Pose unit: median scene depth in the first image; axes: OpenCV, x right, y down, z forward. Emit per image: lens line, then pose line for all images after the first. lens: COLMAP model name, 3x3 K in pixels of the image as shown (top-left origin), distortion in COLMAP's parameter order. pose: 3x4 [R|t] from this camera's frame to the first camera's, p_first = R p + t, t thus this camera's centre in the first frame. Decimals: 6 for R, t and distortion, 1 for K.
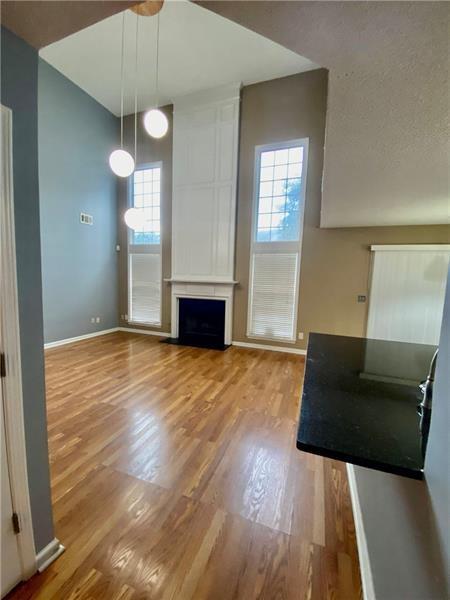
lens RADIAL K [[243.8, 0, 226.5], [0, 243.8, 302.1], [0, 0, 1]] dist [0.018741, -0.020100]
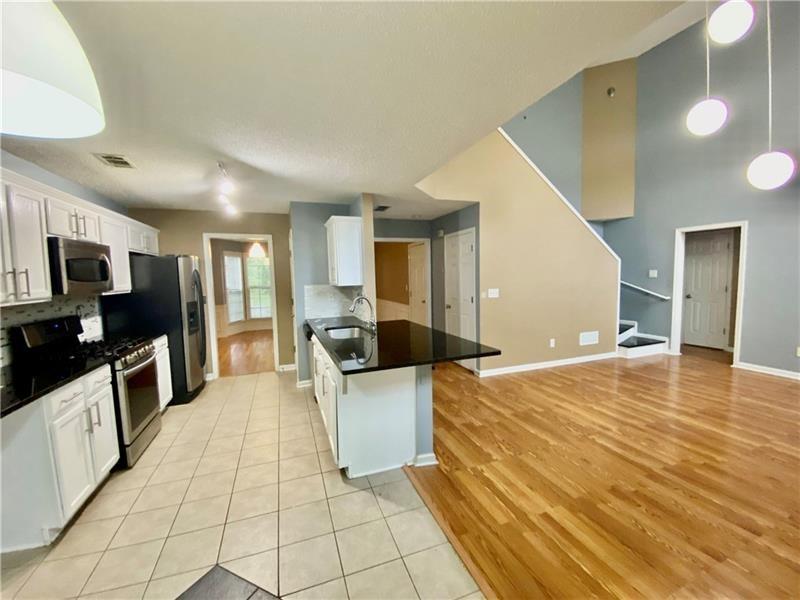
lens RADIAL K [[325.1, 0, 399.9], [0, 325.1, 298.9], [0, 0, 1]] dist [0.018741, -0.020100]
pose [[-0.760233, 0.032982, -0.648813, 0.605135], [-0.067819, 0.989225, 0.129751, -0.059537], [0.646101, 0.142643, -0.749804, 0.793397]]
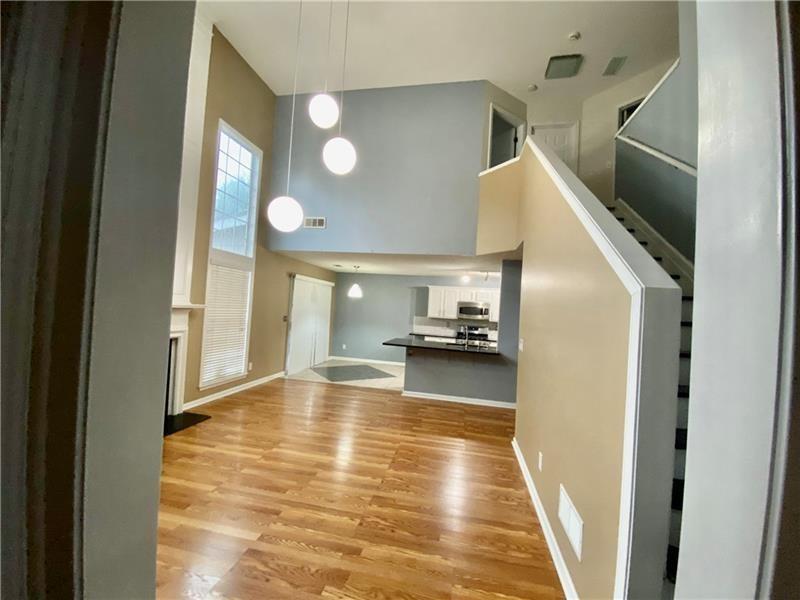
lens RADIAL K [[325.1, 0, 400.9], [0, 325.1, 299.3], [0, 0, 1]] dist [0.018741, -0.020100]
pose [[-0.153176, -0.010501, 0.988143, -0.928415], [0.037530, 0.999160, 0.016435, -0.099756], [-0.987486, 0.039603, -0.152653, 0.643628]]
